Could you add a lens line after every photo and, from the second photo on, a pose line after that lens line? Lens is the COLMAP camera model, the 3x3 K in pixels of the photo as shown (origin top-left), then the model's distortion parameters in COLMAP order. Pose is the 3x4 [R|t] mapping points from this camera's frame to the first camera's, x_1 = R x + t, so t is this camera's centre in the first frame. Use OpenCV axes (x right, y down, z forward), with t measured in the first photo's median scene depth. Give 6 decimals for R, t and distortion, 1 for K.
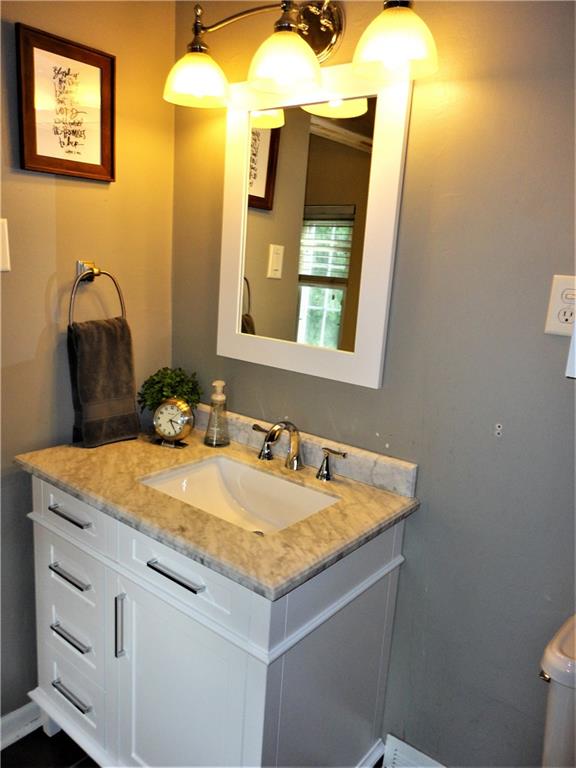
lens RADIAL K [[575.5, 0, 288.0], [0, 575.5, 384.0], [0, 0, 1]] dist [0.002012, 0.001918]
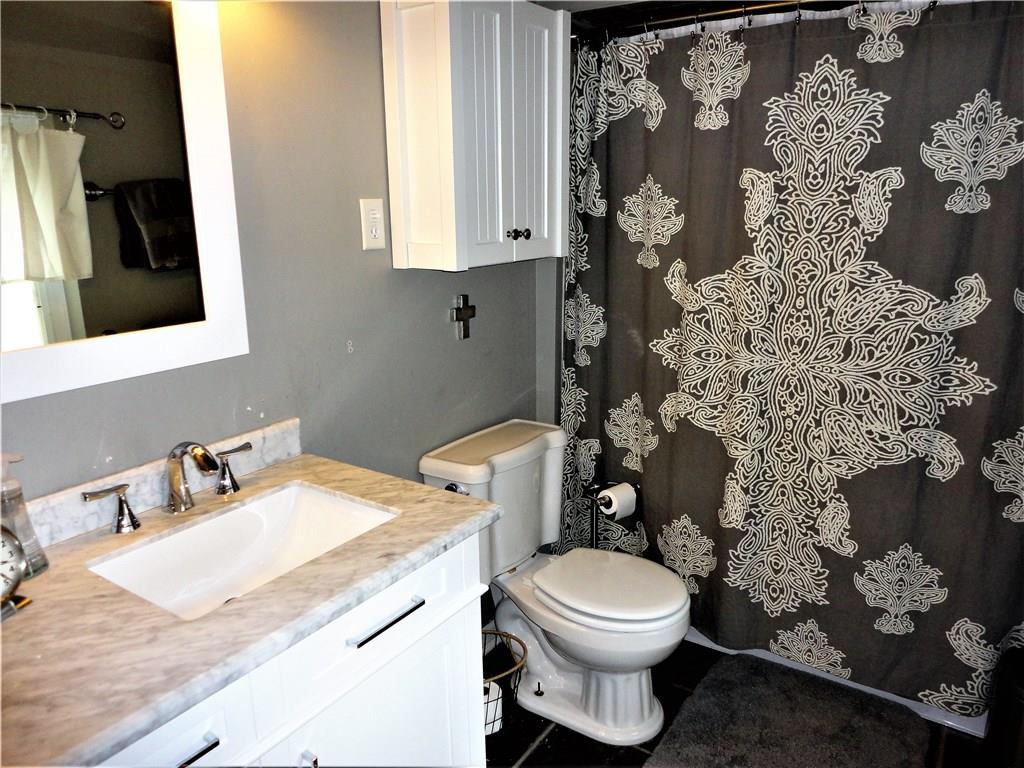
lens RADIAL K [[767.3, 0, 512.0], [0, 767.3, 384.0], [0, 0, 1]] dist [0.002012, 0.001918]
pose [[-0.080777, -0.297448, 0.951315, -1.009303], [0.223141, 0.924812, 0.308108, -0.217780], [-0.971434, 0.237165, -0.008331, 0.725207]]
